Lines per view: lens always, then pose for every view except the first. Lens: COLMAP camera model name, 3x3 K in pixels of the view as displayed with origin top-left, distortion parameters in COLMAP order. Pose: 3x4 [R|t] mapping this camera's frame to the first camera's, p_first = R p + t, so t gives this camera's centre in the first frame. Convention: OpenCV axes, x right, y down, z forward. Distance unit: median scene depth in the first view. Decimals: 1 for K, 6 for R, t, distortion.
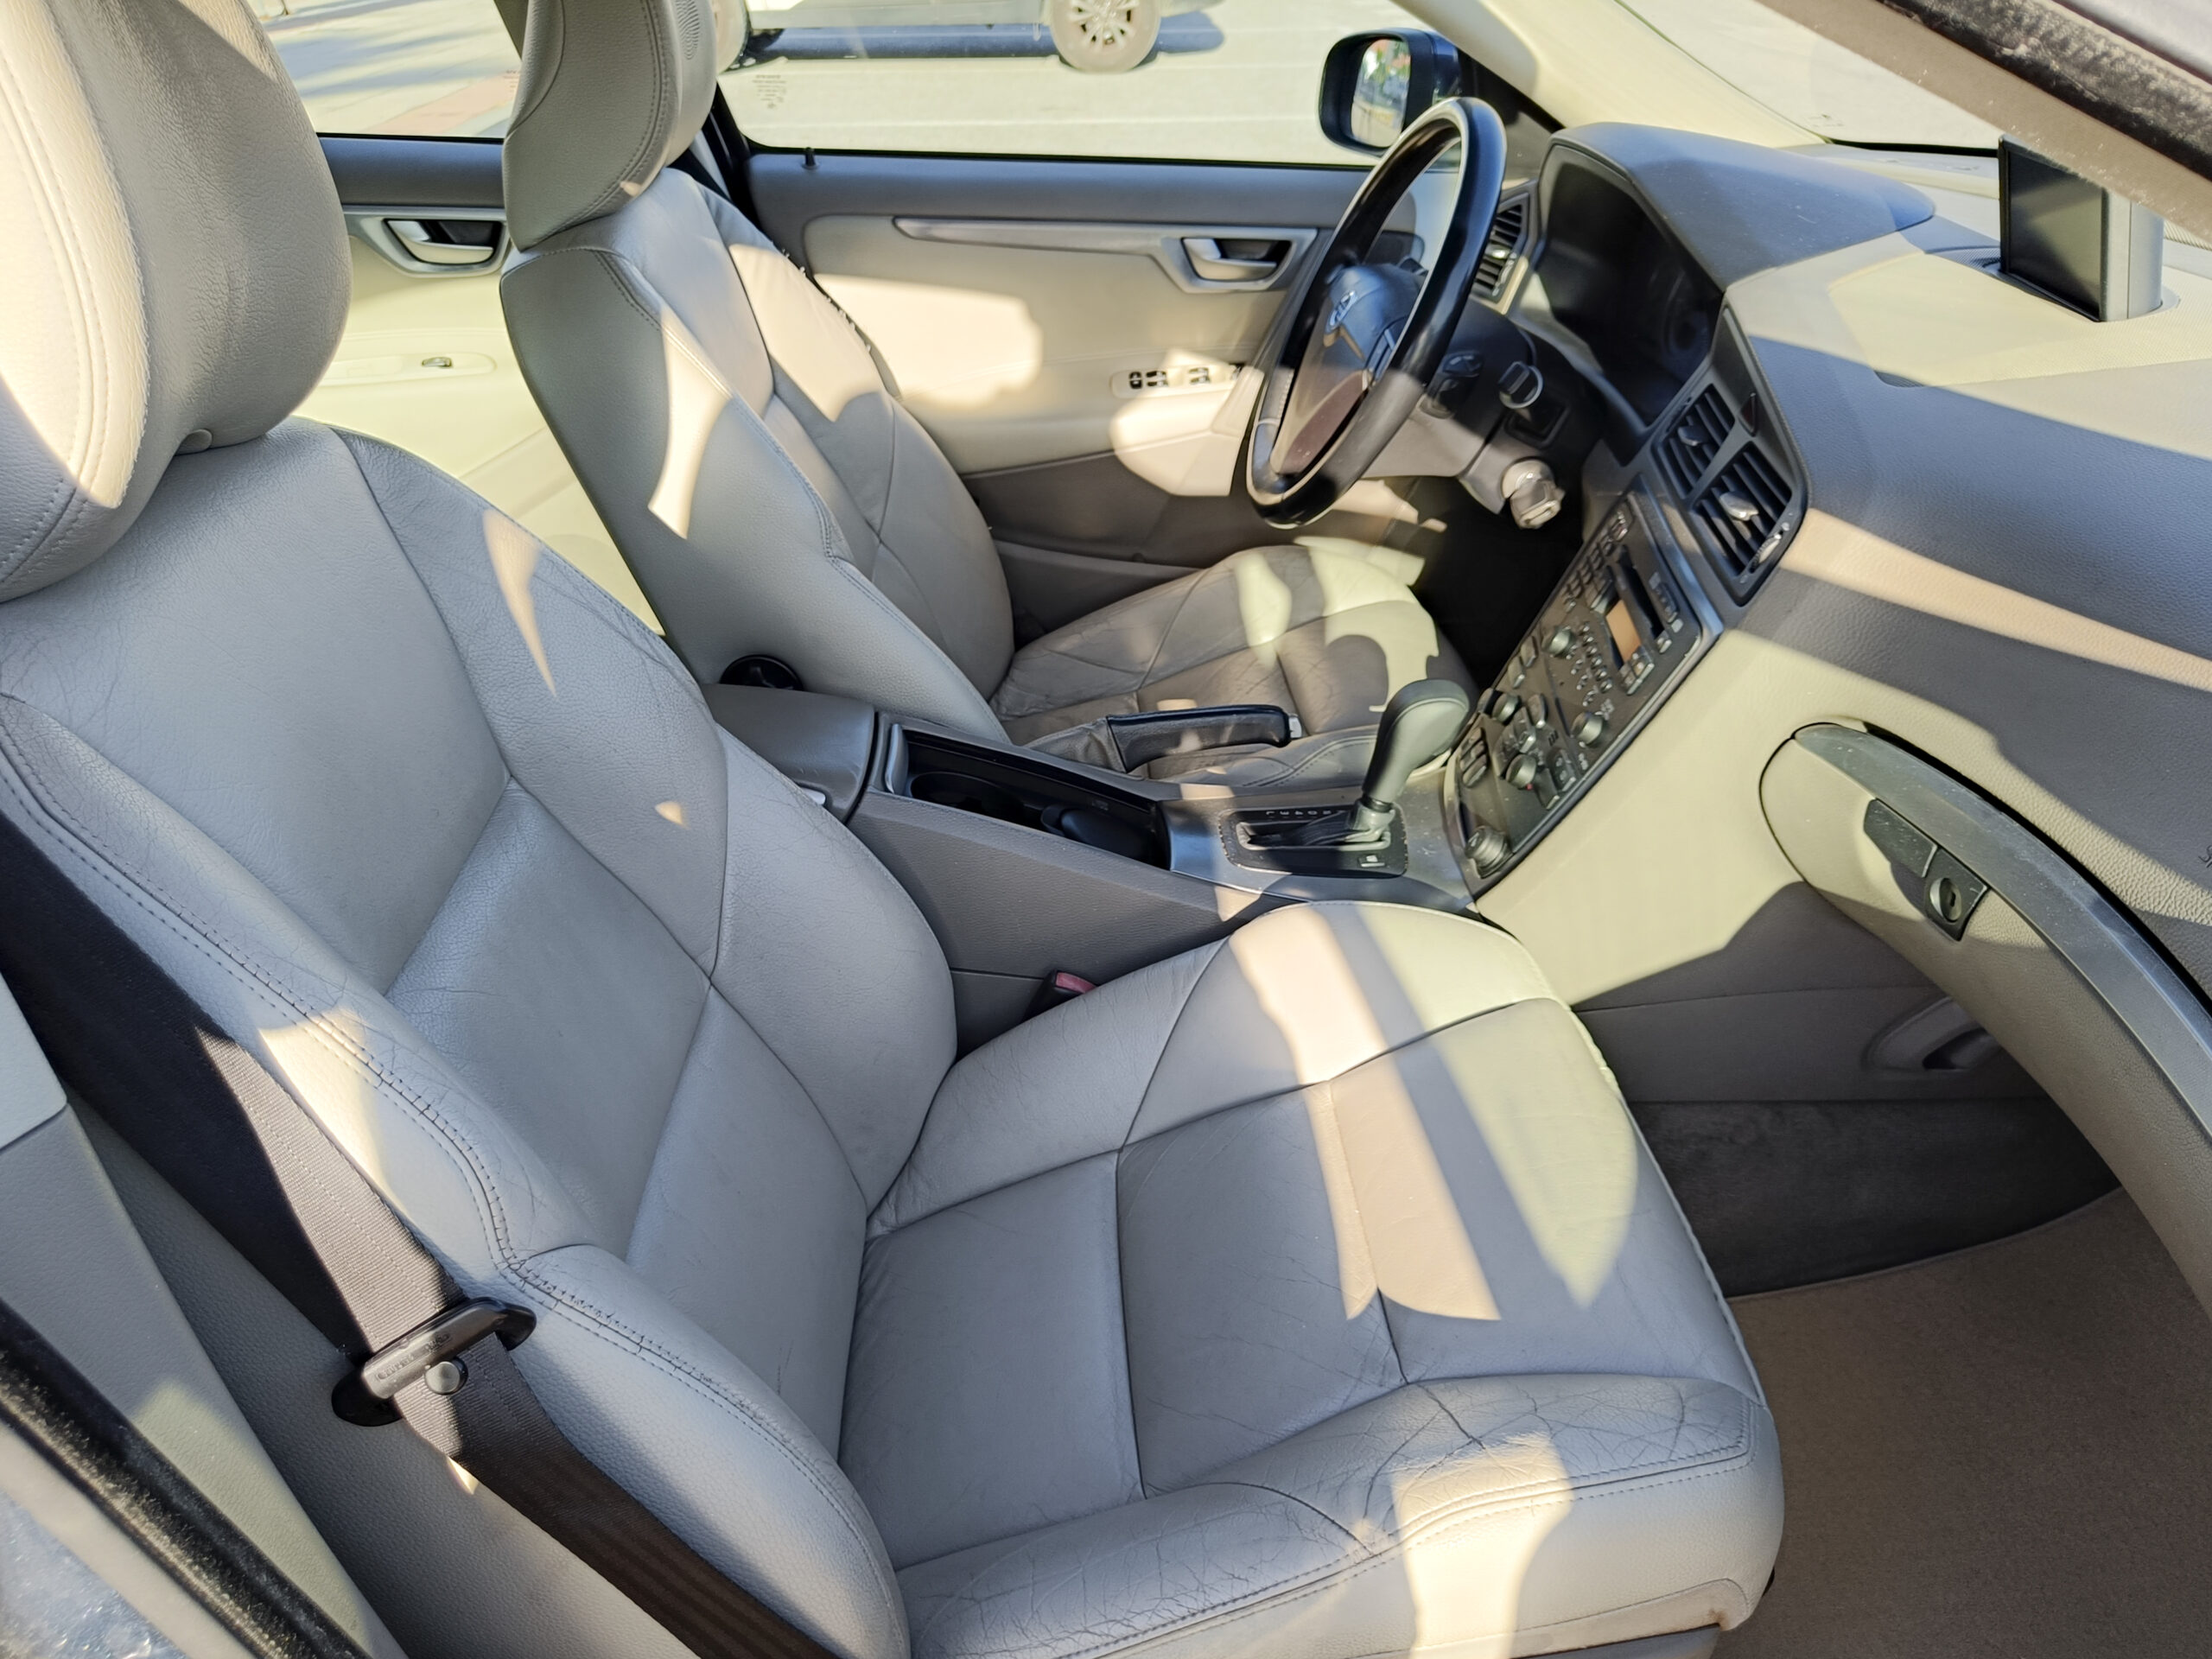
lens RADIAL K [[1533.5, 0, 1101.0], [0, 1533.5, 792.3], [0, 0, 1]] dist [0.047914, -0.005989]
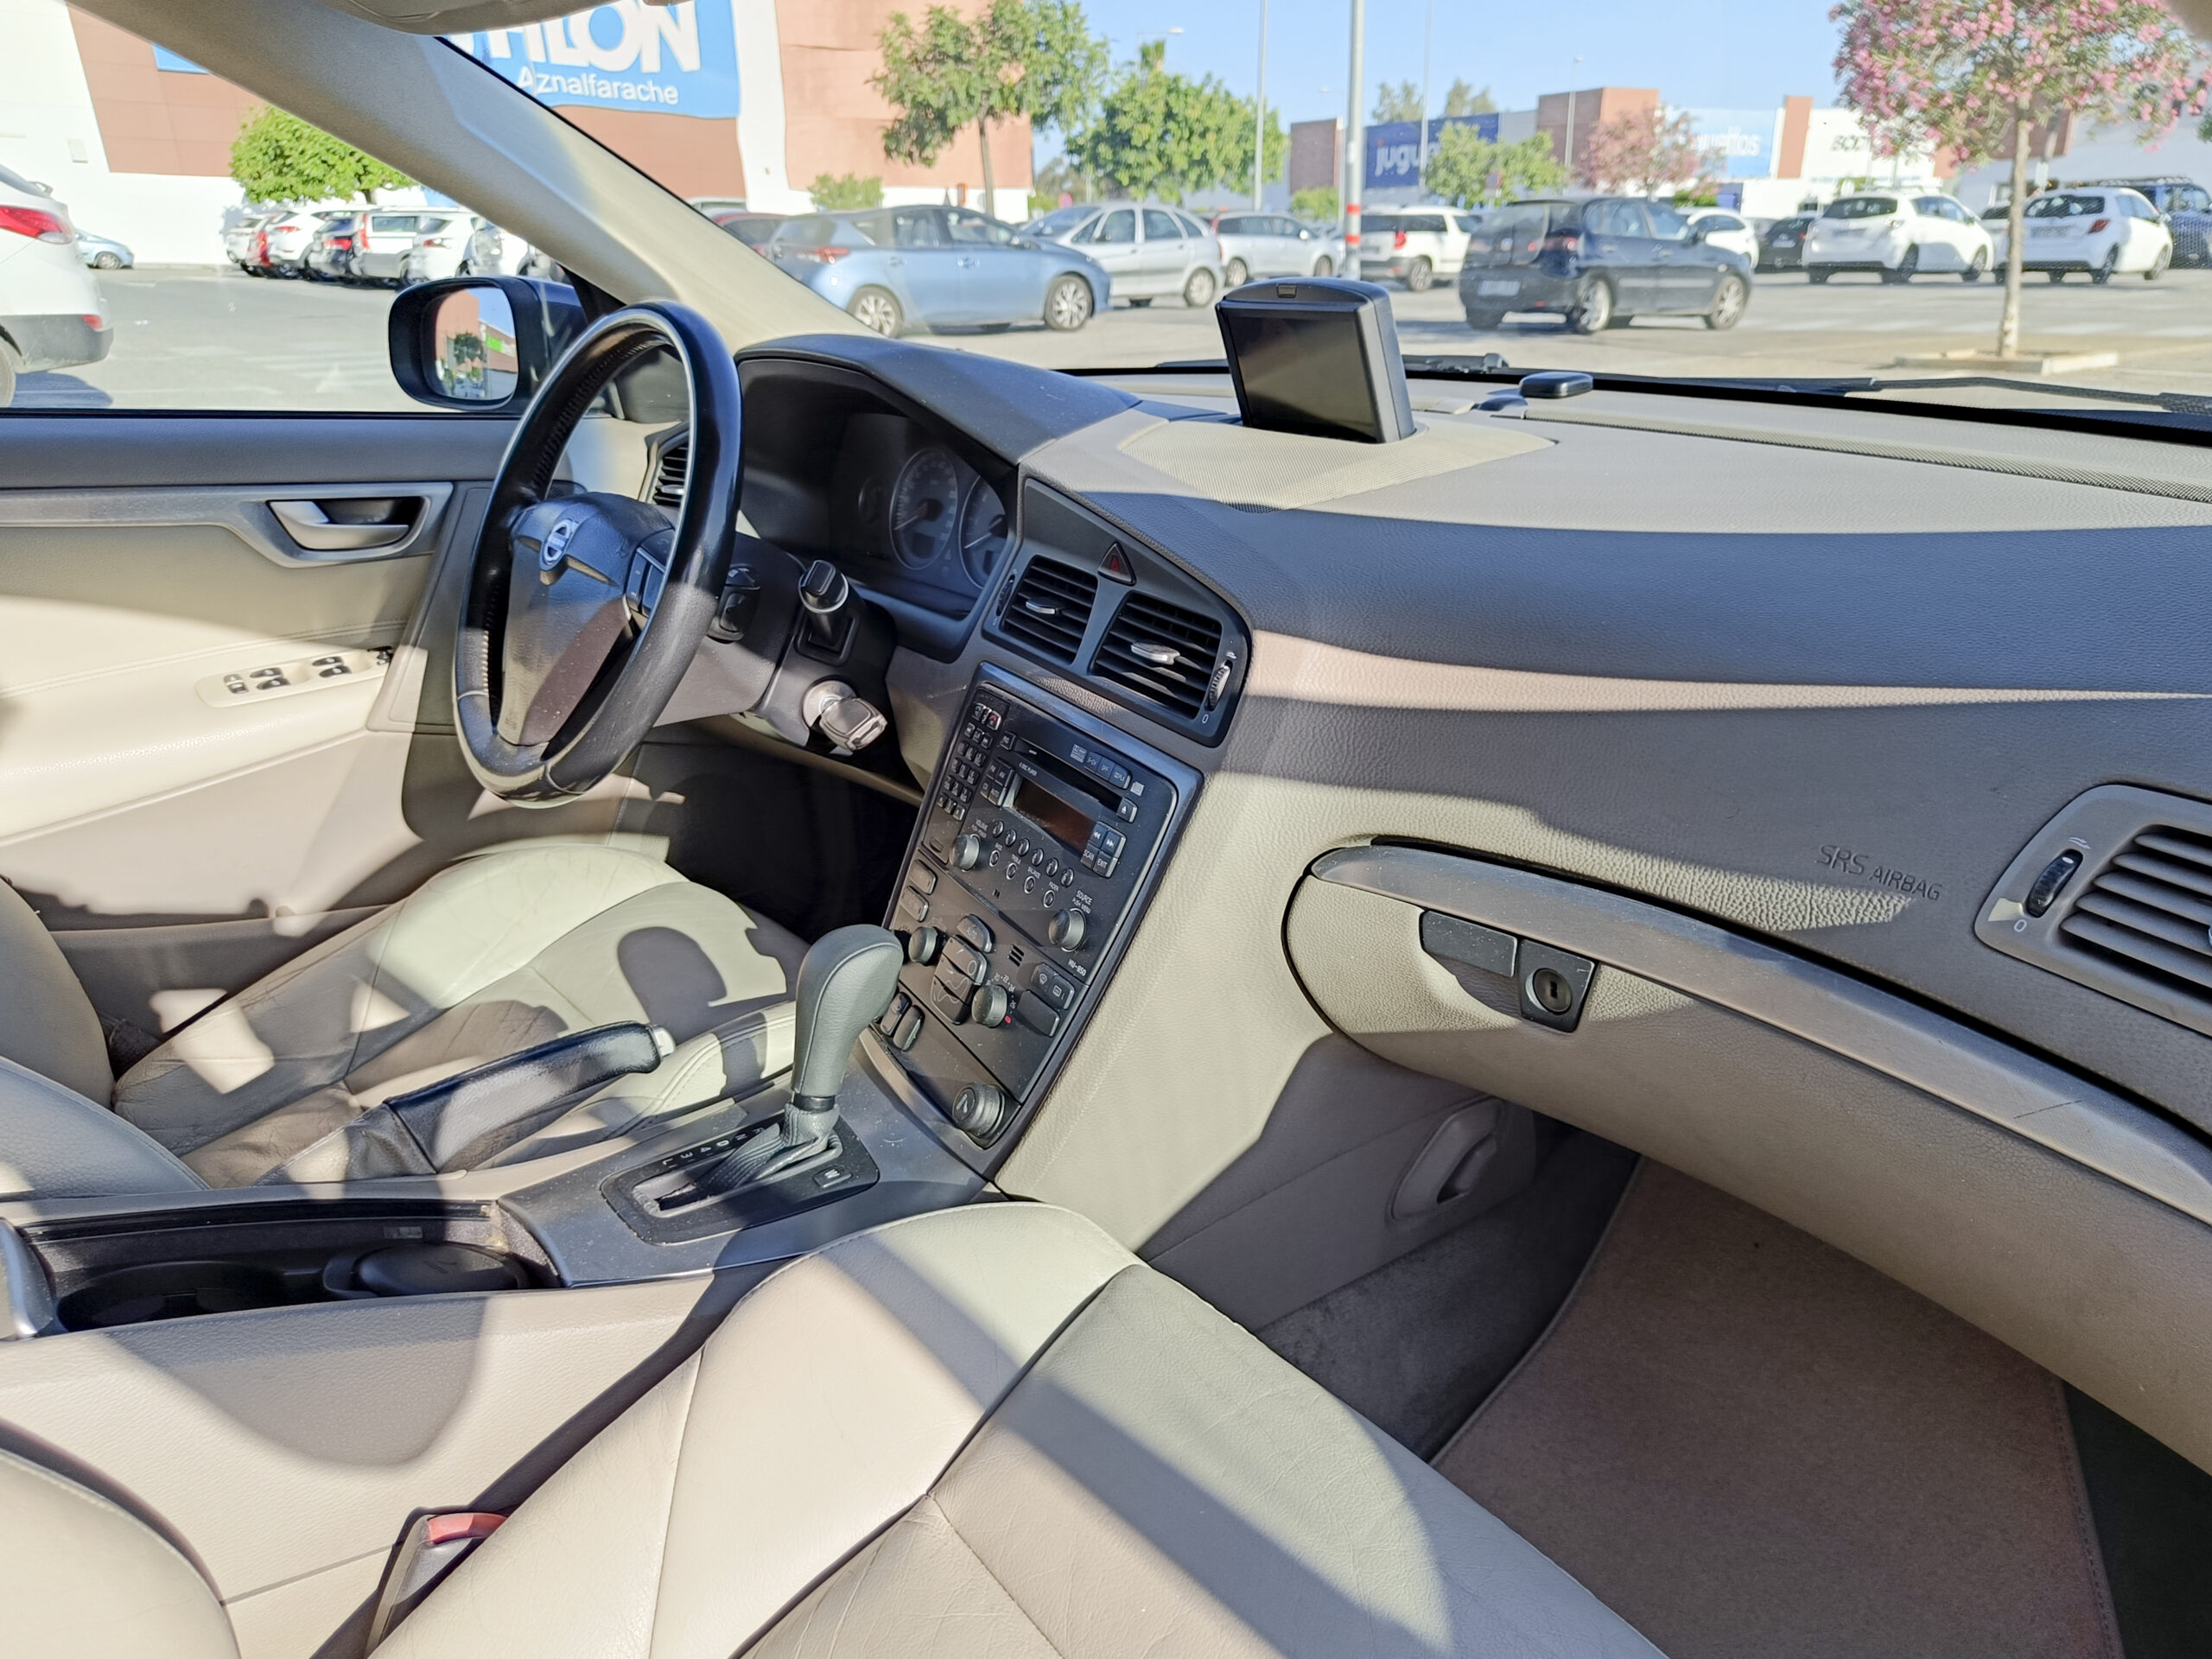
lens RADIAL K [[1533.5, 0, 1101.0], [0, 1533.5, 792.3], [0, 0, 1]] dist [0.047914, -0.005989]
pose [[0.802965, -0.171094, 0.570942, -0.119334], [0.287579, 0.950249, -0.119686, -0.006815], [-0.522059, 0.260295, 0.812220, 0.256352]]
